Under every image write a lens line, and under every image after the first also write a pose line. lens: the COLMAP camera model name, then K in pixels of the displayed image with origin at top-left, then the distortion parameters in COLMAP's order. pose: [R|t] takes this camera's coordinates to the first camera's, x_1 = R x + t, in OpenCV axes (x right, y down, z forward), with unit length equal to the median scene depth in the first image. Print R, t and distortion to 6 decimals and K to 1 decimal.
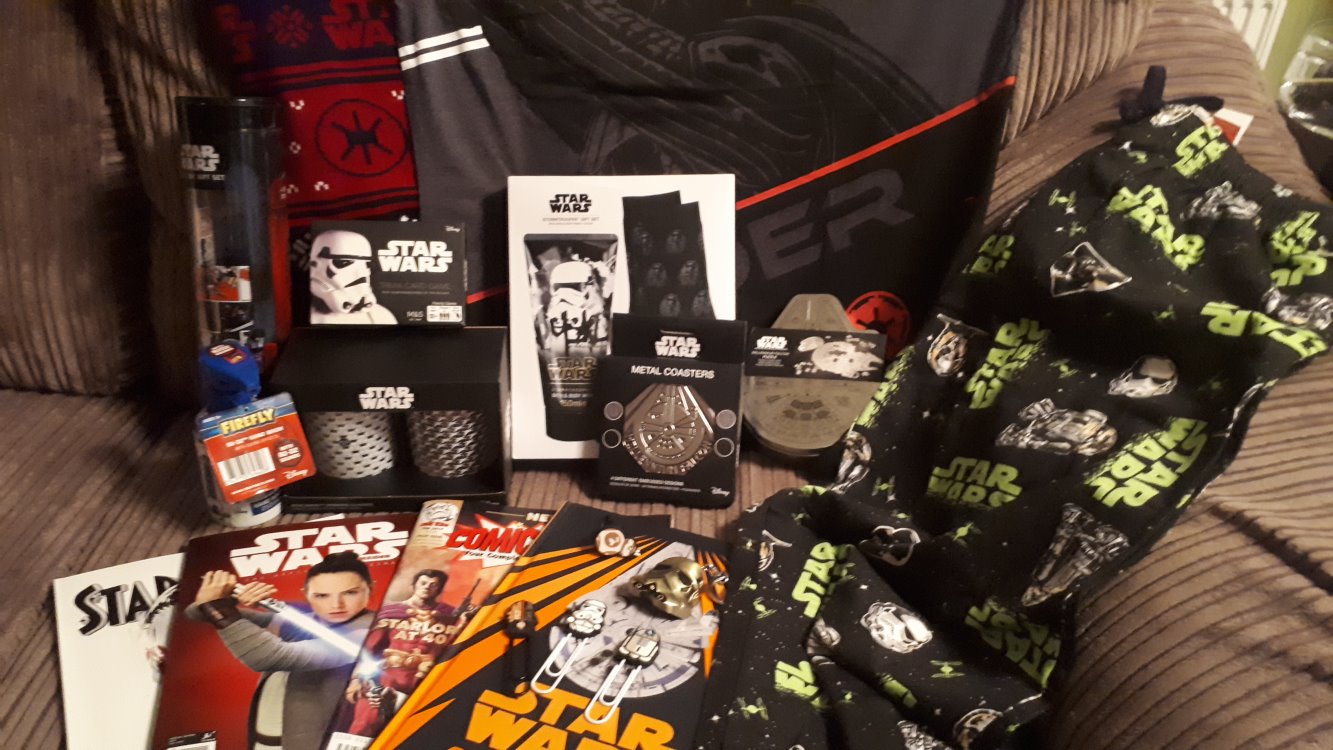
lens RADIAL K [[1100.1, 0, 686.4], [0, 1100.1, 372.9], [0, 0, 1]] dist [-0.038981, -0.006746]
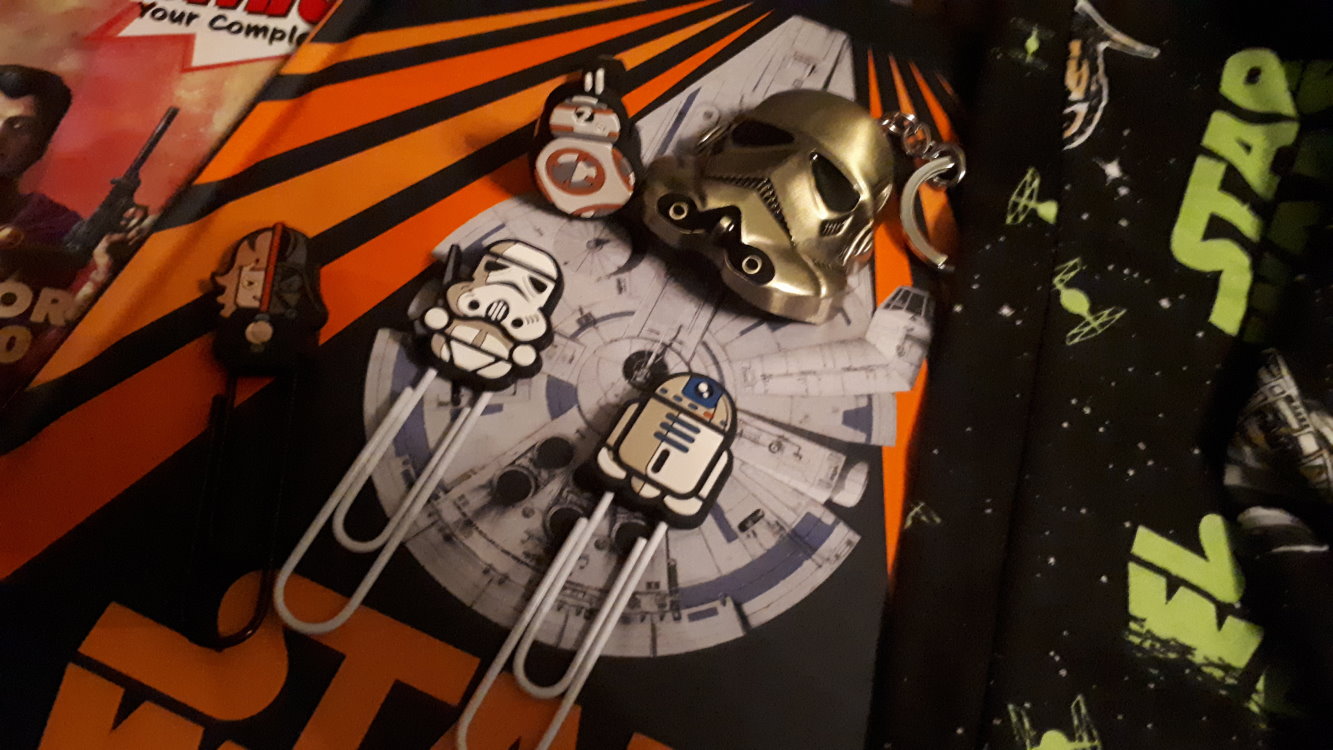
lens RADIAL K [[1059.2, 0, 666.5], [0, 1059.2, 375.0], [0, 0, 1]] dist [0.056791, -0.101342]
pose [[0.997014, 0.075811, -0.014674, -0.031416], [-0.054172, 0.822131, 0.566715, 0.059134], [0.055027, -0.564228, 0.823783, 0.613285]]
